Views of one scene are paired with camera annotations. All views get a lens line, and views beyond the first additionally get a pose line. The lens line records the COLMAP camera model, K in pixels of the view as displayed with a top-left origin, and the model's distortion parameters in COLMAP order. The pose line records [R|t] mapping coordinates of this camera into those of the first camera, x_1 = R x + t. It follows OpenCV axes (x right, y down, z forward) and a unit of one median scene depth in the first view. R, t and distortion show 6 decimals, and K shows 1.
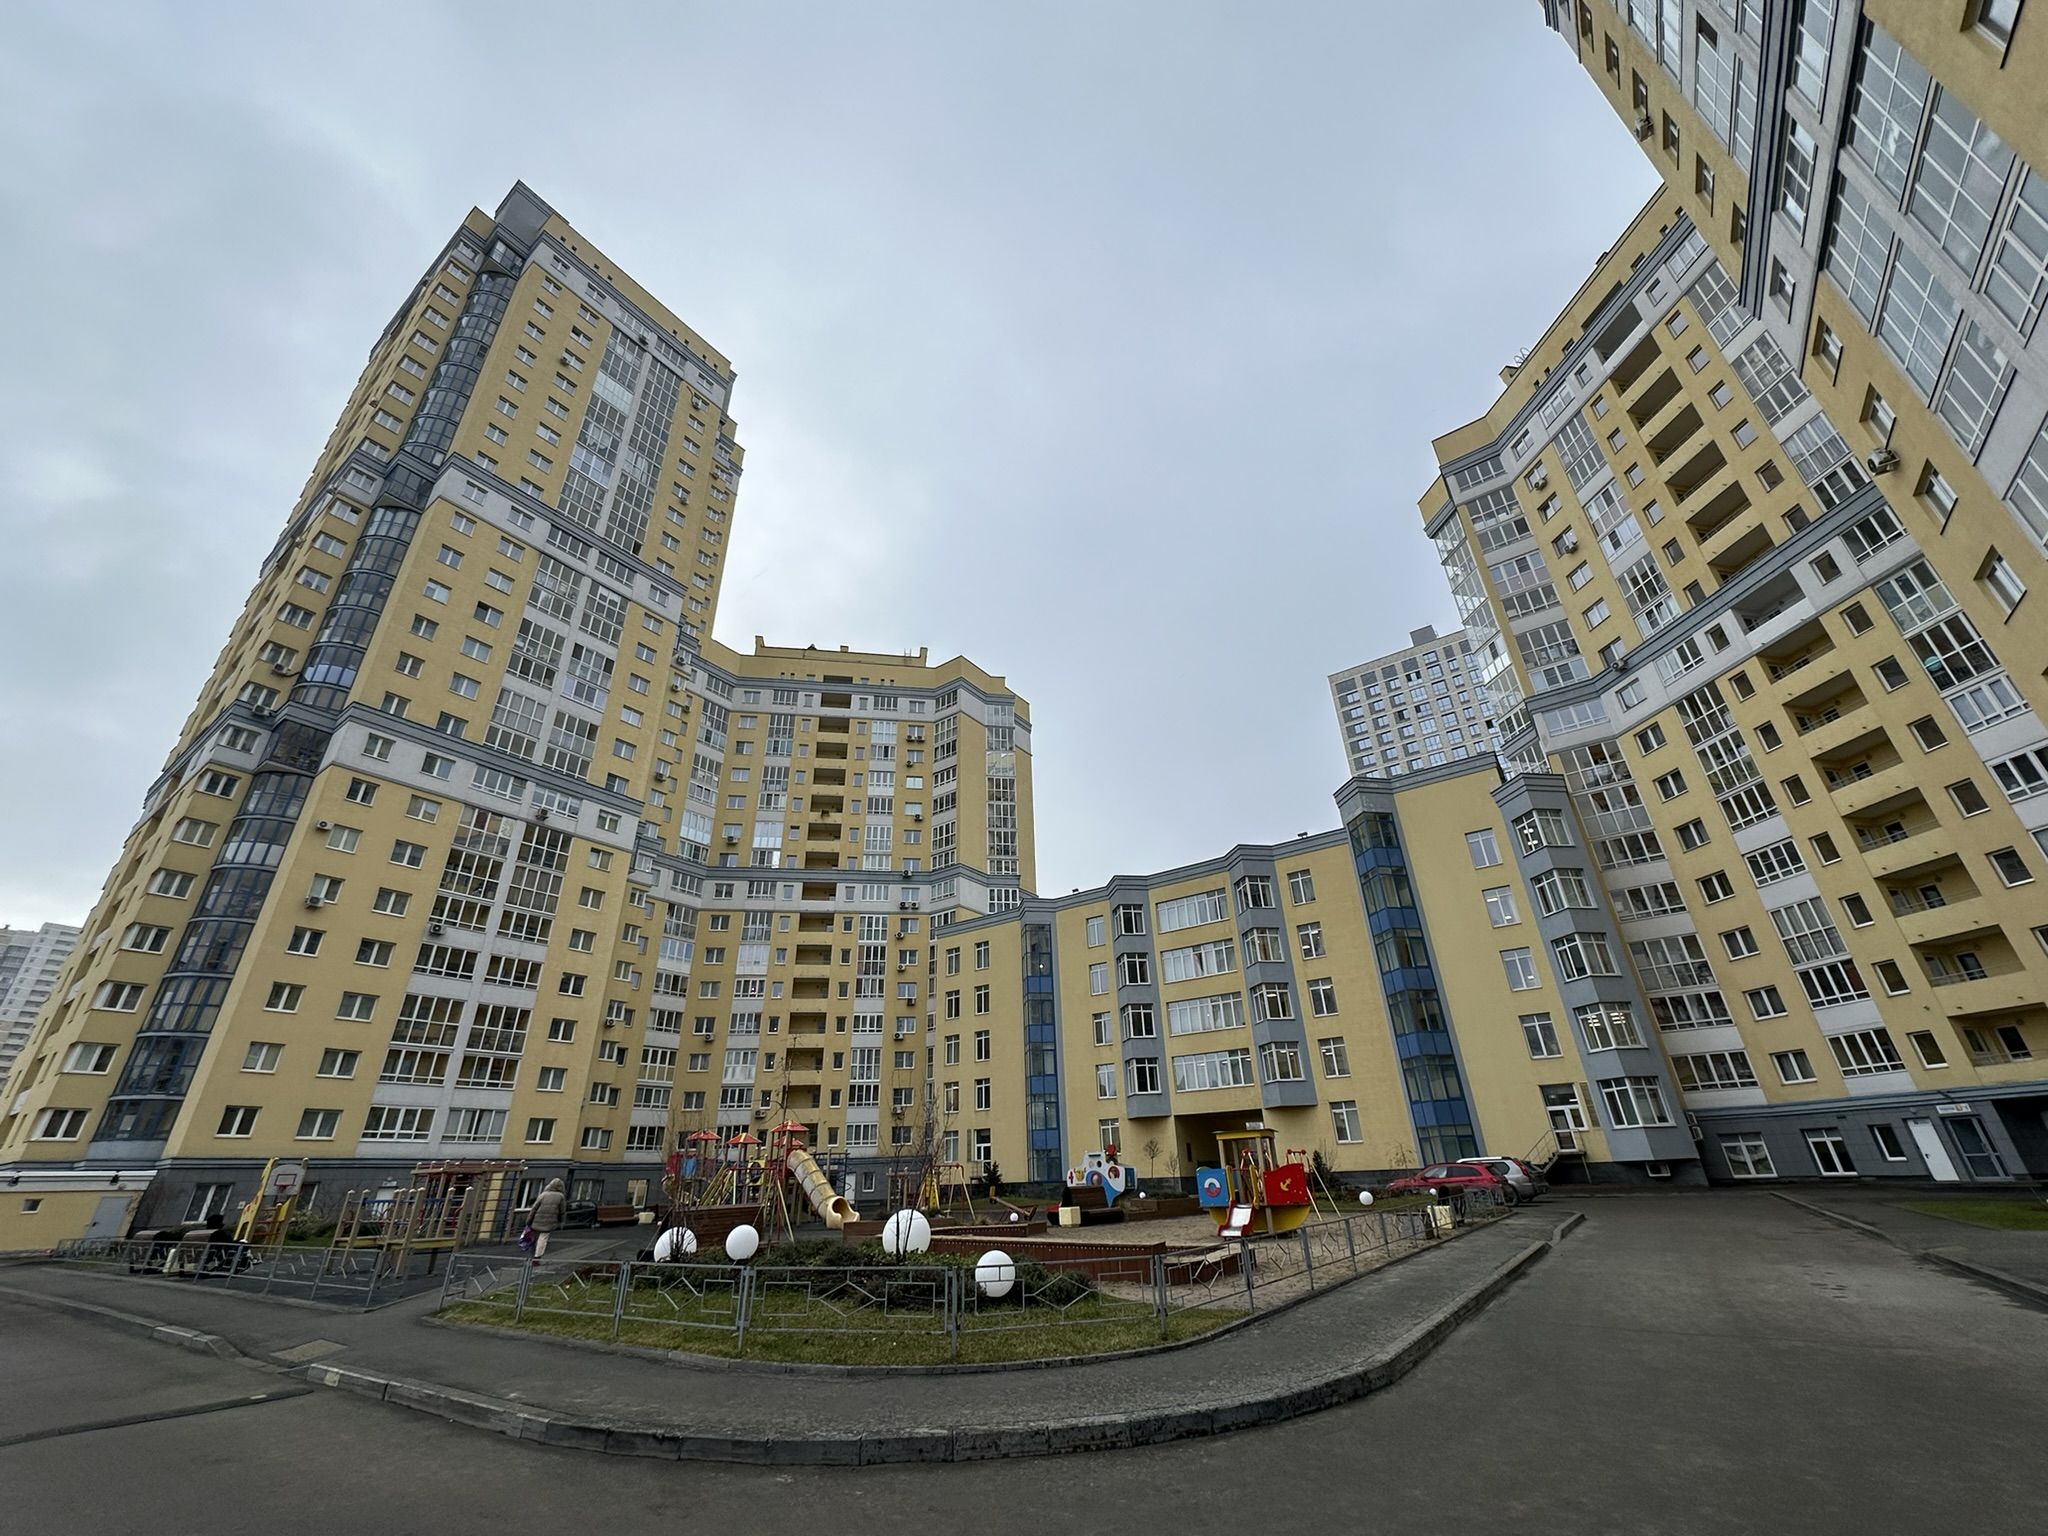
lens RADIAL K [[814.4, 0, 1020.3], [0, 814.4, 771.7], [0, 0, 1]] dist [-0.001840, -0.000566]
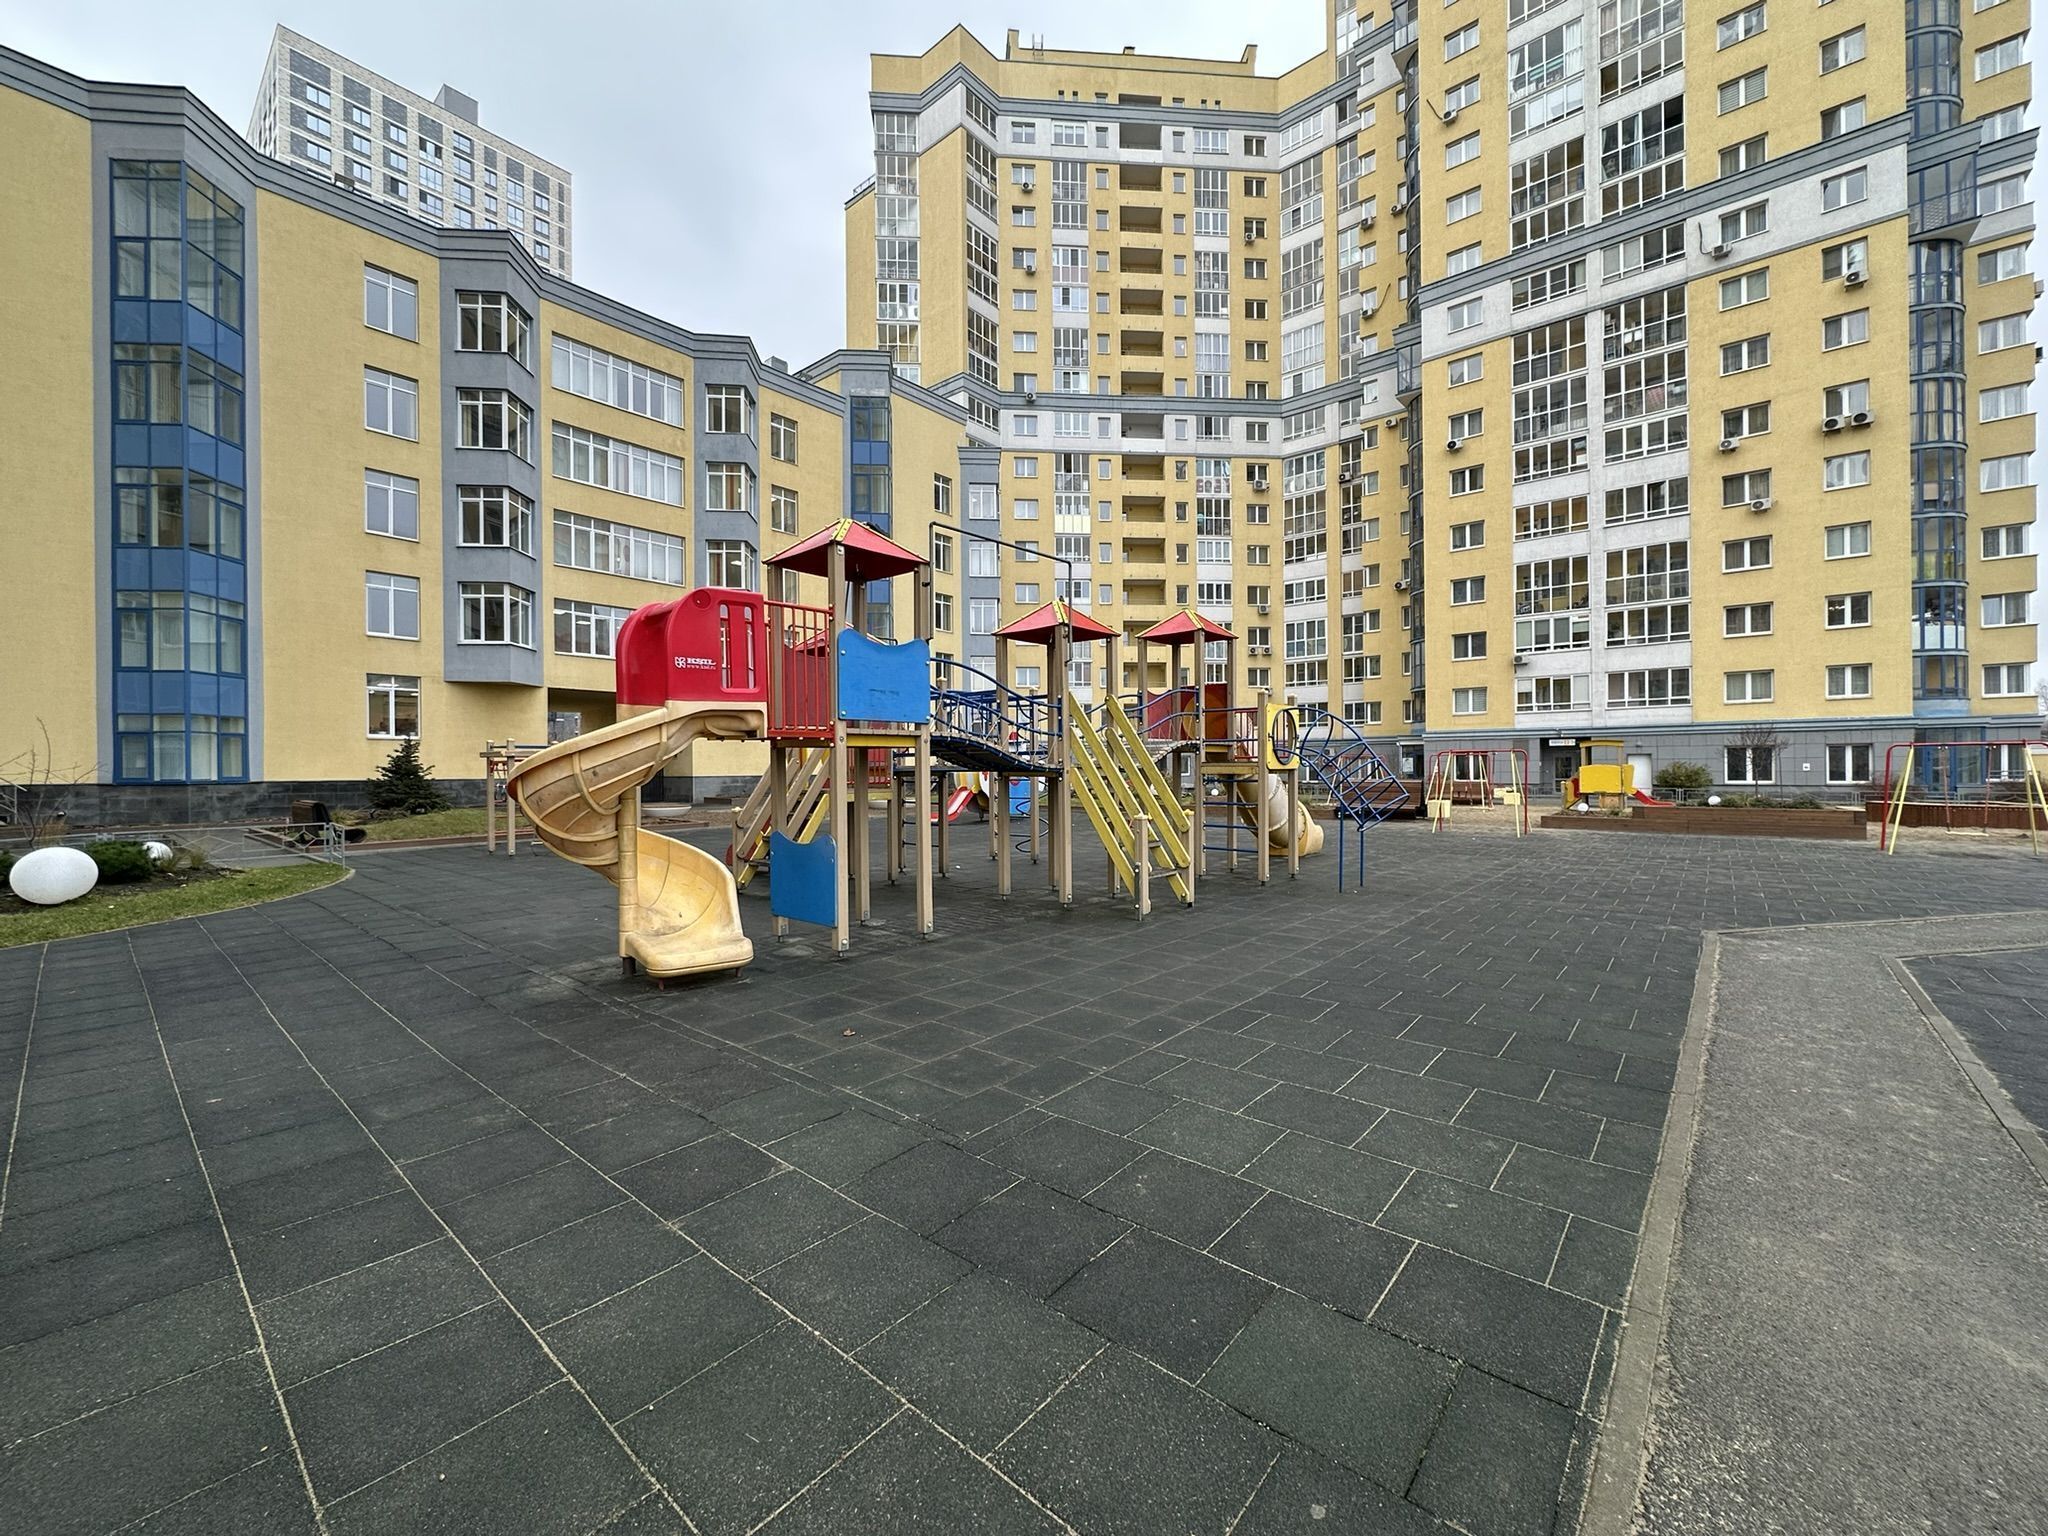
lens RADIAL K [[814.4, 0, 1020.3], [0, 814.4, 771.7], [0, 0, 1]] dist [-0.001840, -0.000566]
pose [[0.080528, 0.026391, 0.996403, -0.428984], [-0.444887, 0.895503, 0.012237, 0.349096], [-0.891959, -0.444272, 0.083854, 0.673192]]
